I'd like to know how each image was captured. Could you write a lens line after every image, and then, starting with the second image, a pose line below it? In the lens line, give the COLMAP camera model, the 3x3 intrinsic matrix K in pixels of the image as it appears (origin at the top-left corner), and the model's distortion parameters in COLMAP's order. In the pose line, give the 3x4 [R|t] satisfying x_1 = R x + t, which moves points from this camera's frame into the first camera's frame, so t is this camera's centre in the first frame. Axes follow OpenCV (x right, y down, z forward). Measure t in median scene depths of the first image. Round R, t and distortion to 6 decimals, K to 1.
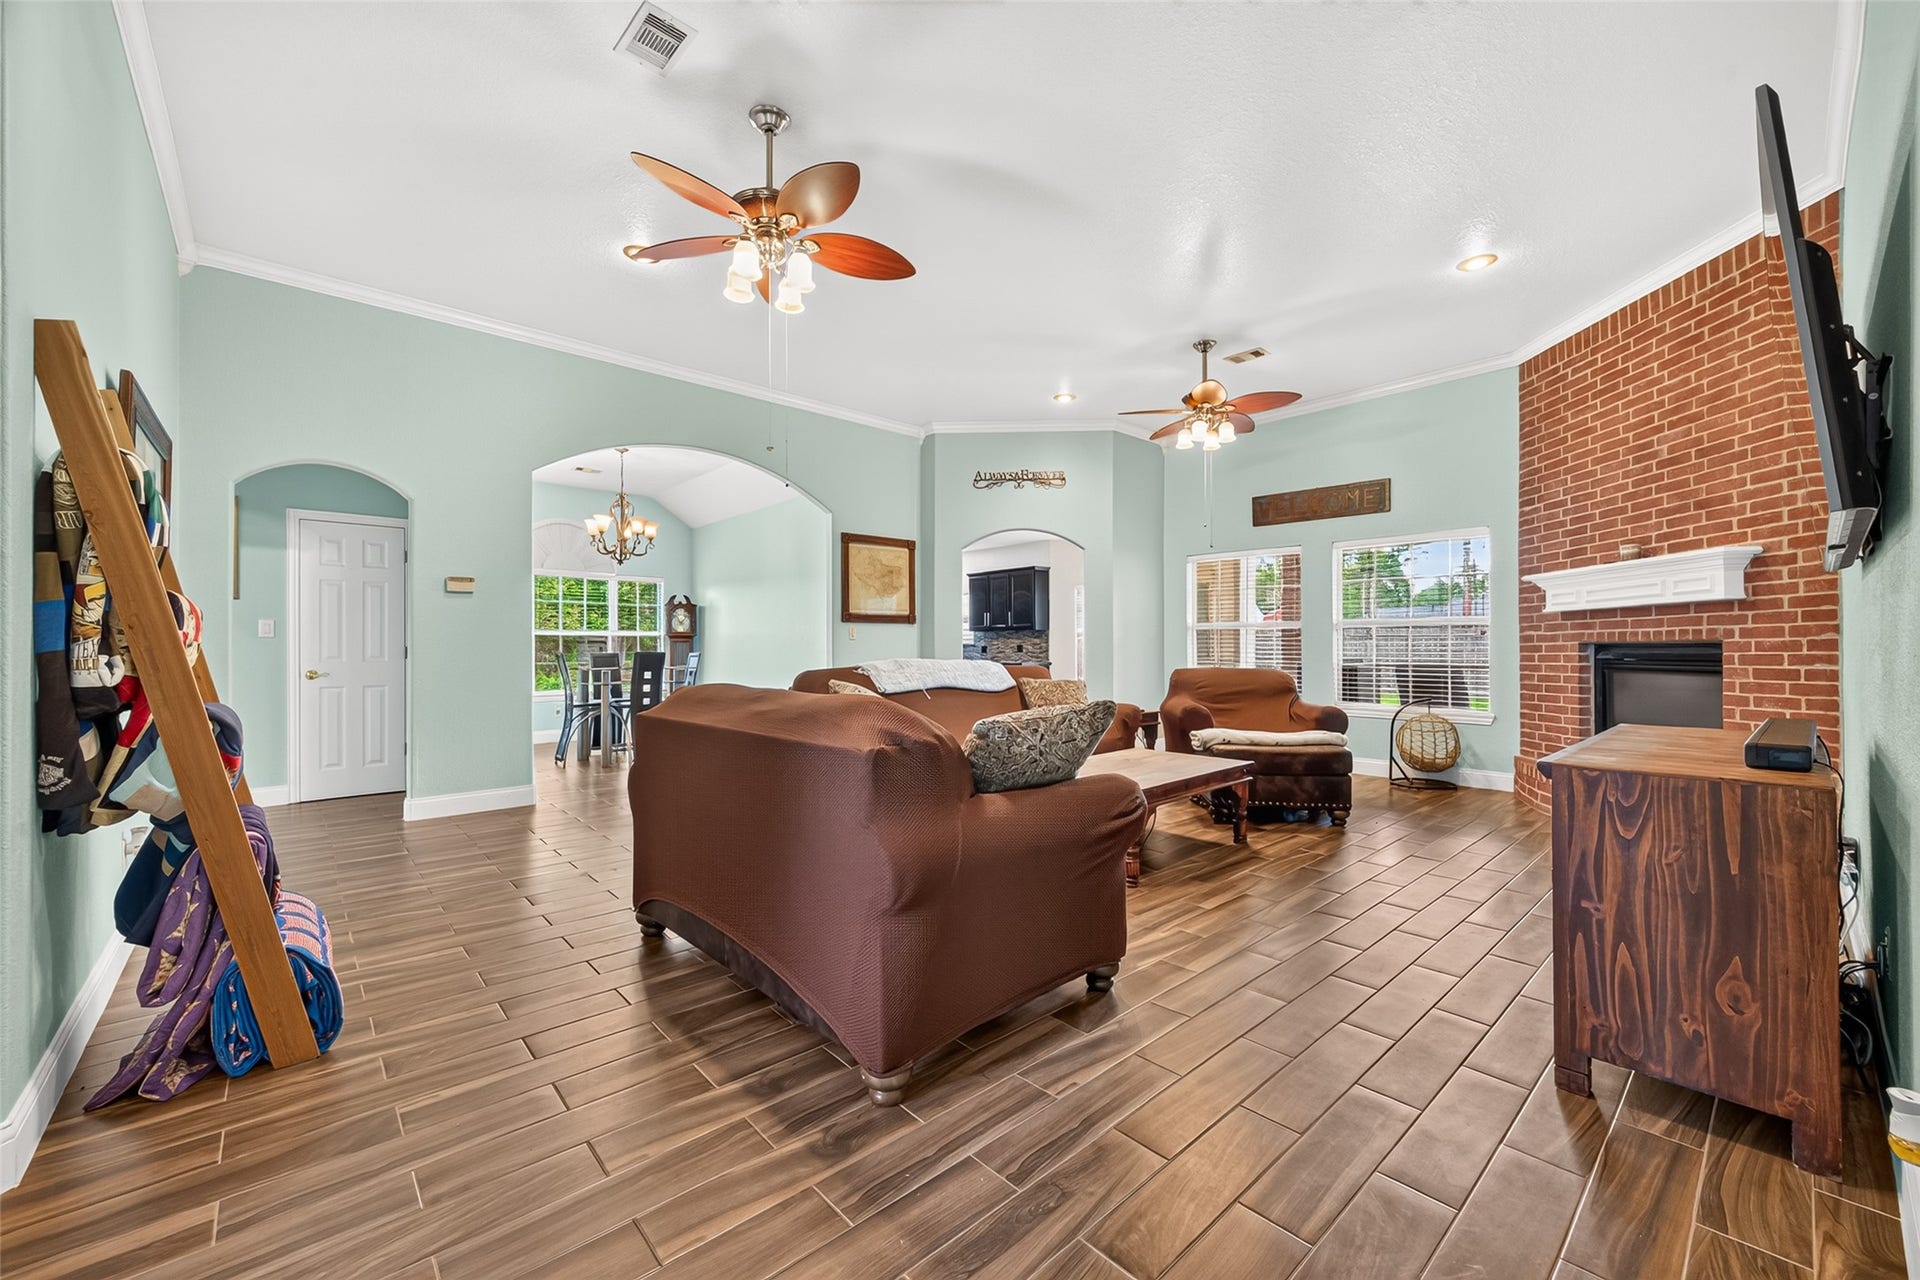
lens RADIAL K [[751.9, 0, 967.1], [0, 751.9, 647.6], [0, 0, 1]] dist [0.000960, -0.000294]
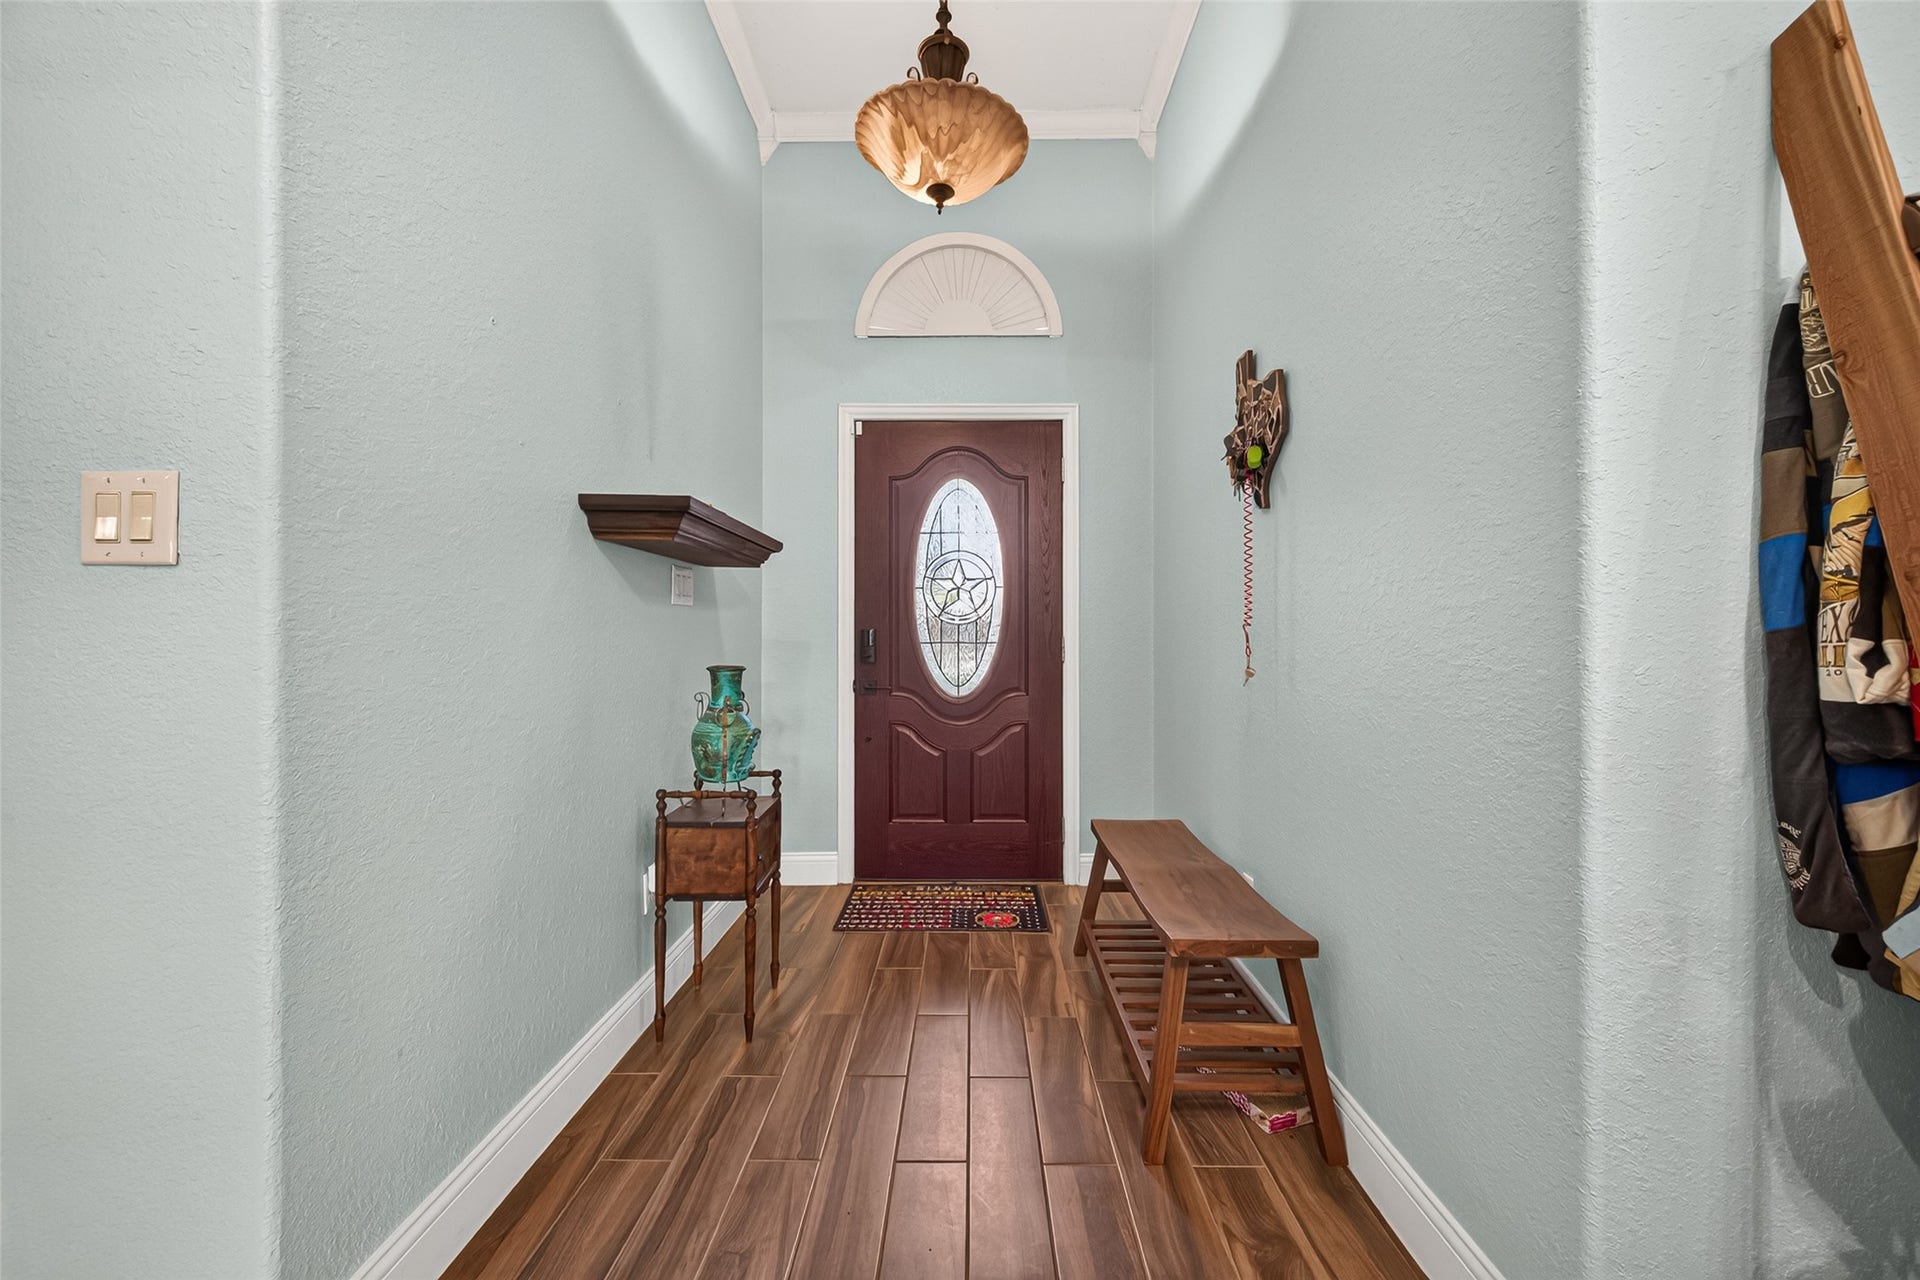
lens RADIAL K [[751.9, 0, 967.1], [0, 751.9, 647.6], [0, 0, 1]] dist [0.000960, -0.000294]
pose [[-0.673114, 0.006636, -0.739509, -0.178050], [0.001589, 0.999970, 0.007526, 0.005084], [0.739537, 0.003891, -0.673105, 0.401527]]
